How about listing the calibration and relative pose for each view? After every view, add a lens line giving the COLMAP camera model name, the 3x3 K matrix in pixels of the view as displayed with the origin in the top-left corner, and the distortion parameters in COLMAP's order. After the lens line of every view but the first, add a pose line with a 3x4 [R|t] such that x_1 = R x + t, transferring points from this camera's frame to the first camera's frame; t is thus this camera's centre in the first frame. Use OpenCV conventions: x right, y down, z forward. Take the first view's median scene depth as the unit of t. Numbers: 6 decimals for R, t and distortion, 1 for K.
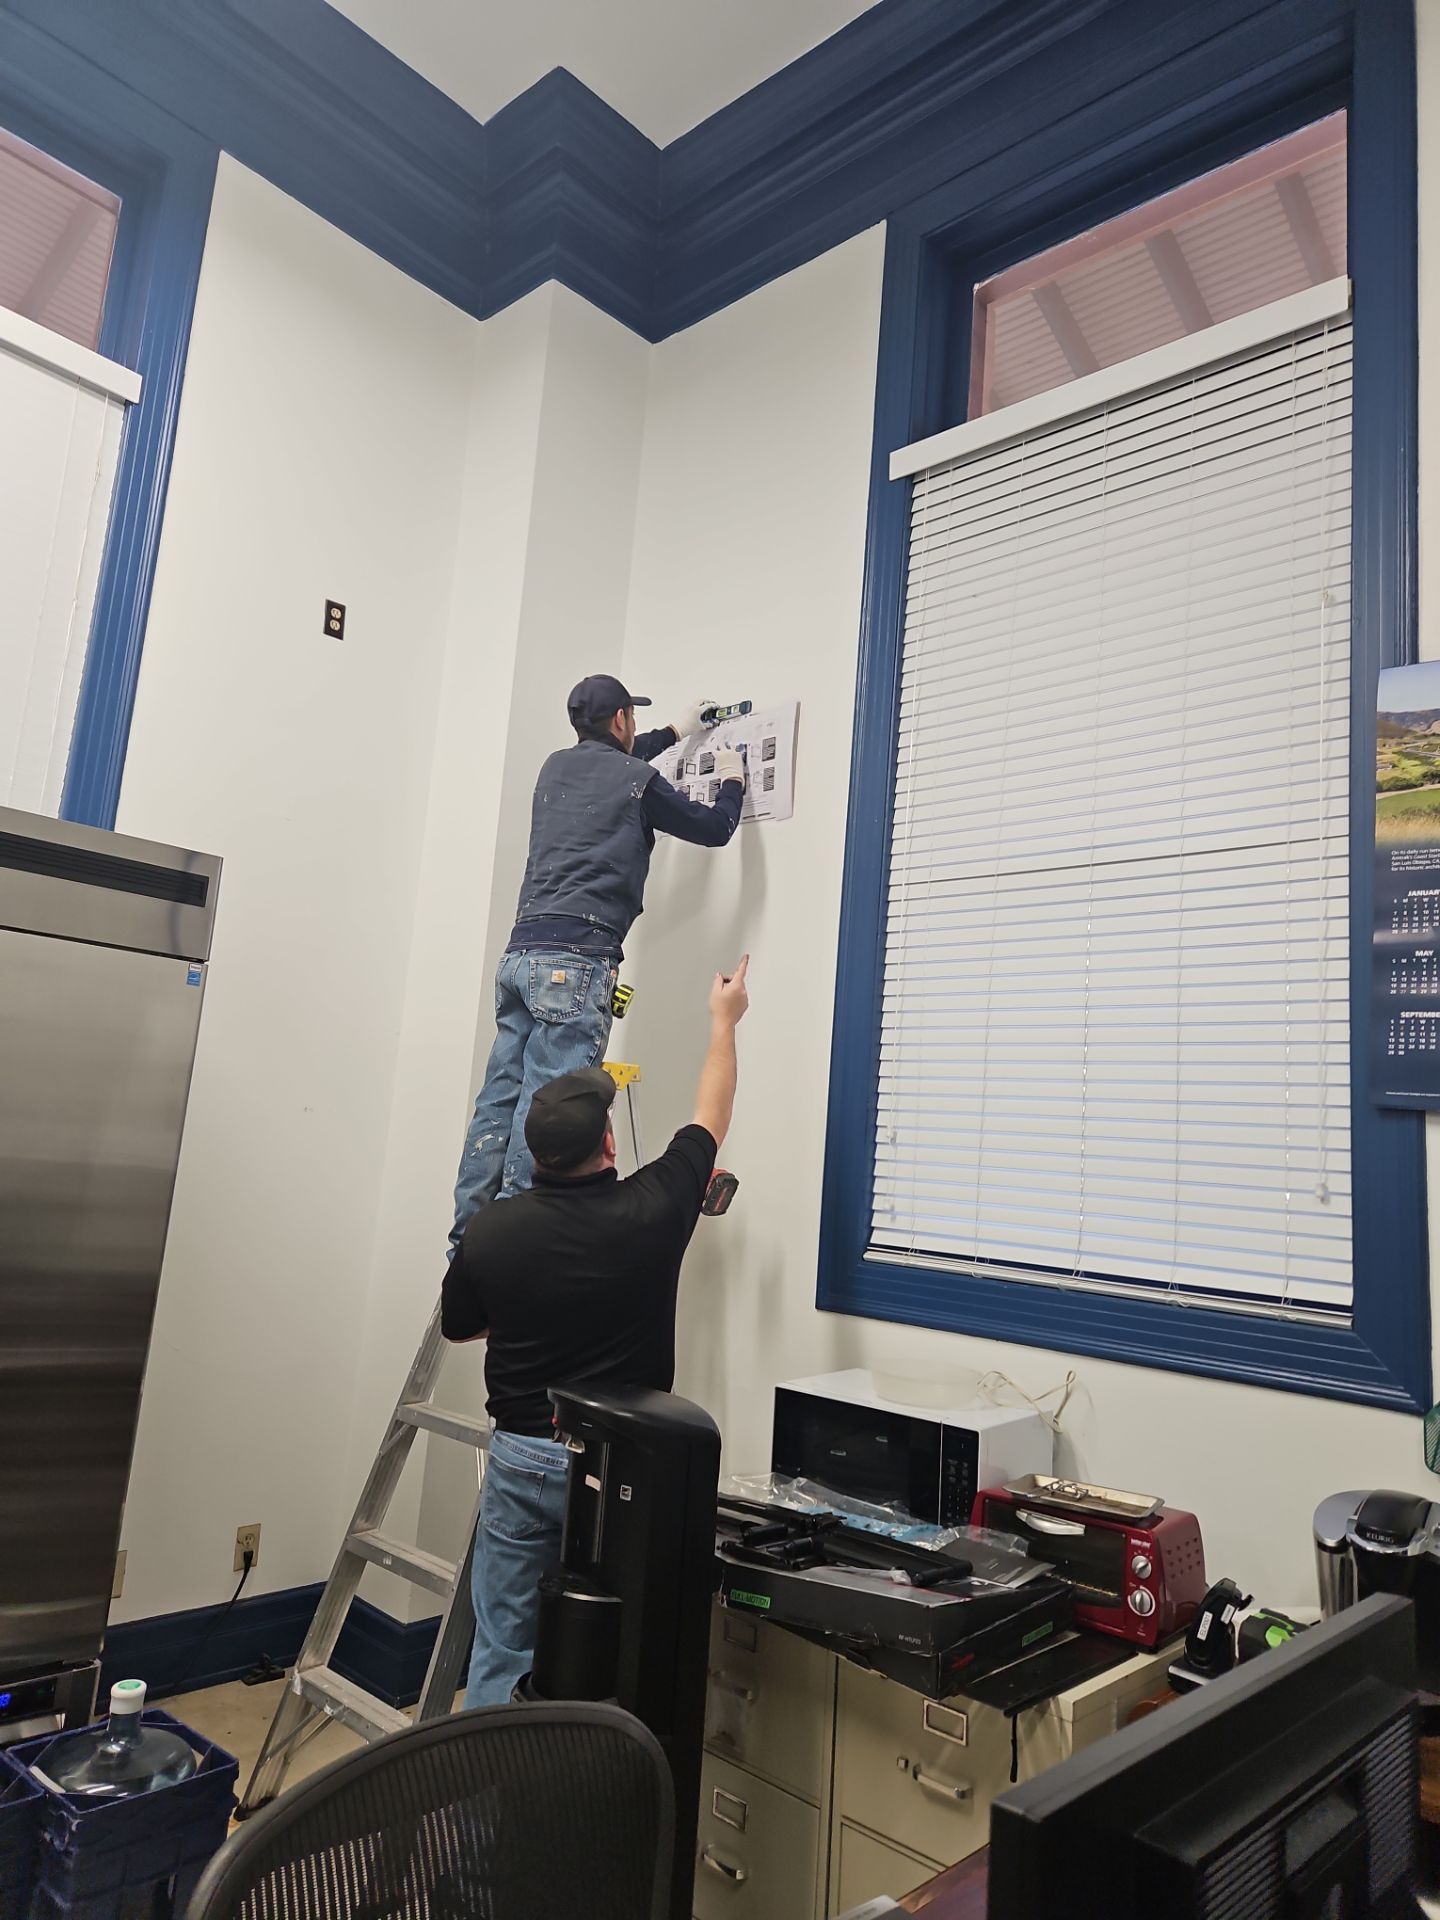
lens RADIAL K [[1283.0, 0, 699.0], [0, 1283.0, 947.1], [0, 0, 1]] dist [0.061785, -0.052268]
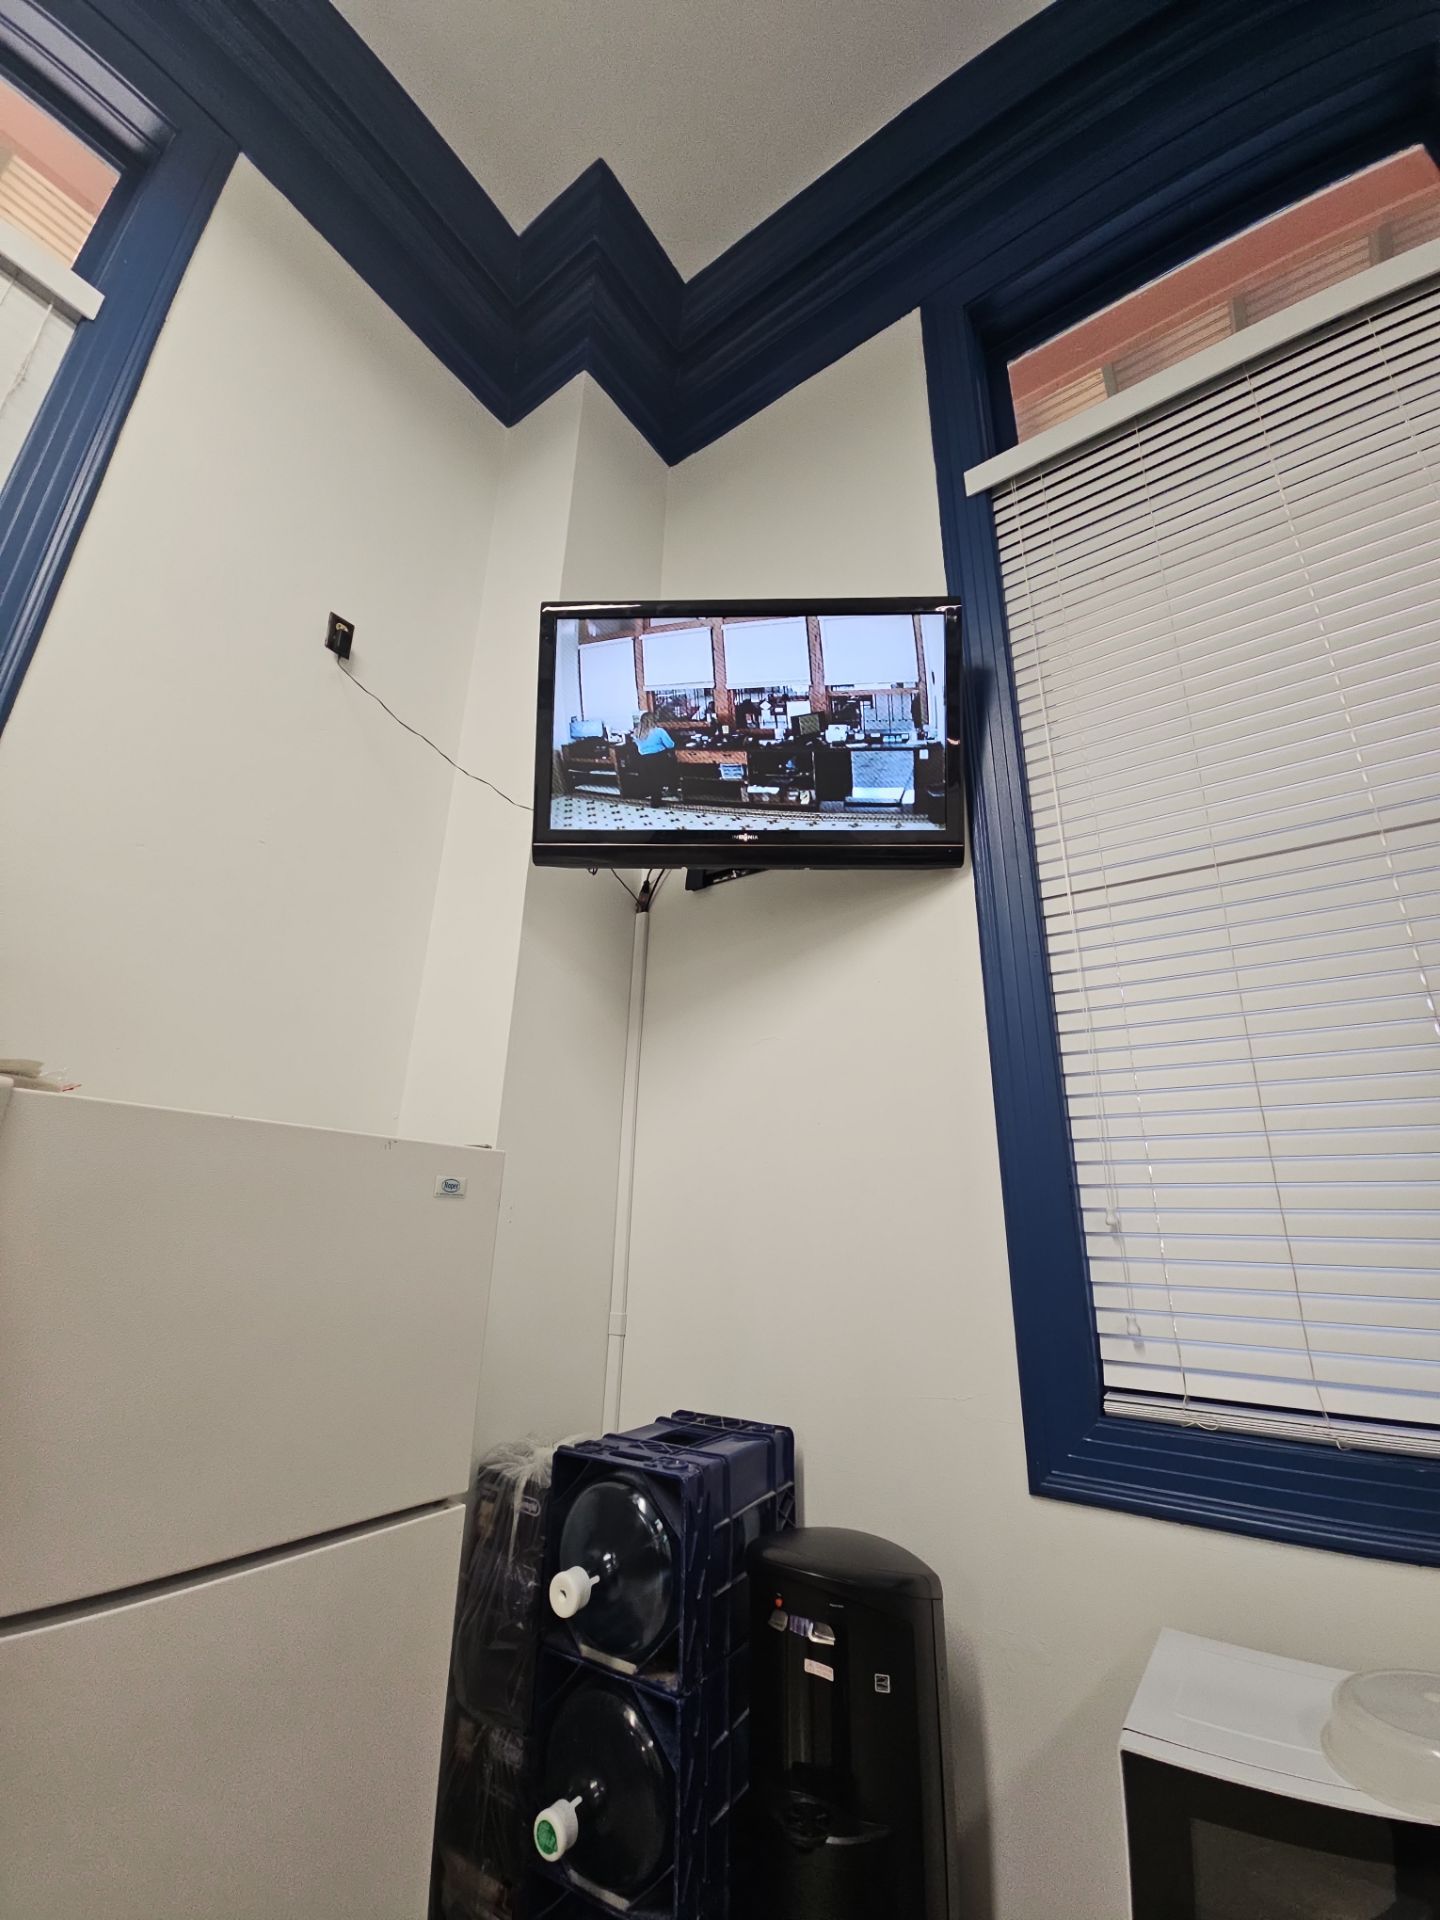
lens RADIAL K [[793.5, 0, 713.2], [0, 793.5, 954.2], [0, 0, 1]] dist [-0.000846, -0.000578]
pose [[0.988606, -0.001108, 0.150523, -0.132749], [0.026961, 0.985106, -0.169819, 0.066344], [-0.148093, 0.171942, 0.973912, 0.559247]]
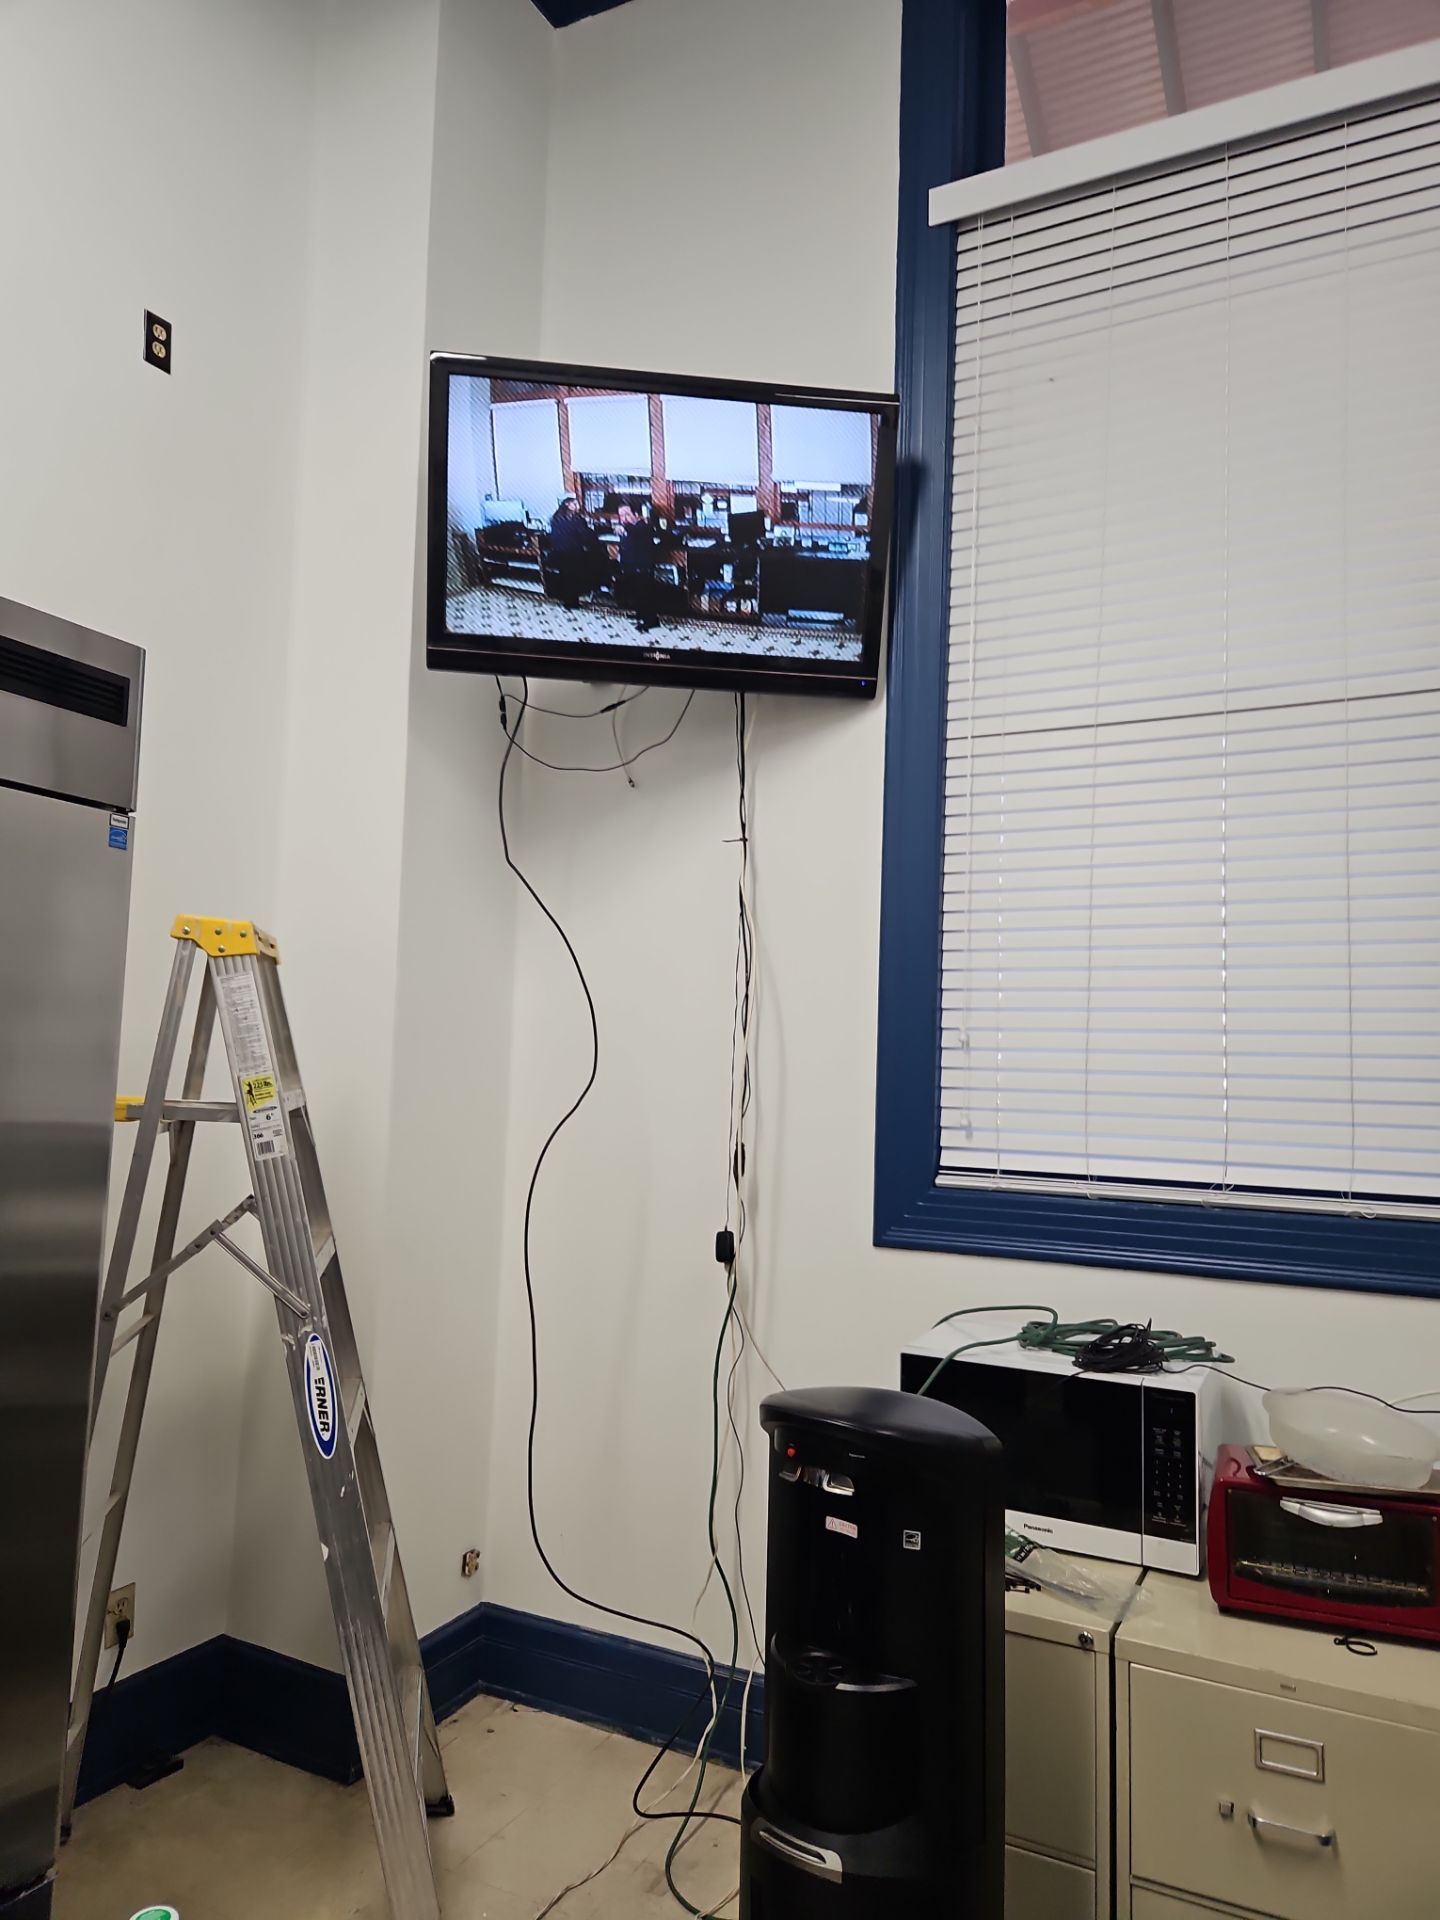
lens RADIAL K [[1290.3, 0, 728.0], [0, 1290.3, 983.1], [0, 0, 1]] dist [0.060930, -0.057634]
pose [[0.959885, -0.027348, 0.279057, -0.225621], [-0.001398, 0.994753, 0.102298, 0.023371], [-0.280390, -0.098584, 0.954810, 0.233490]]
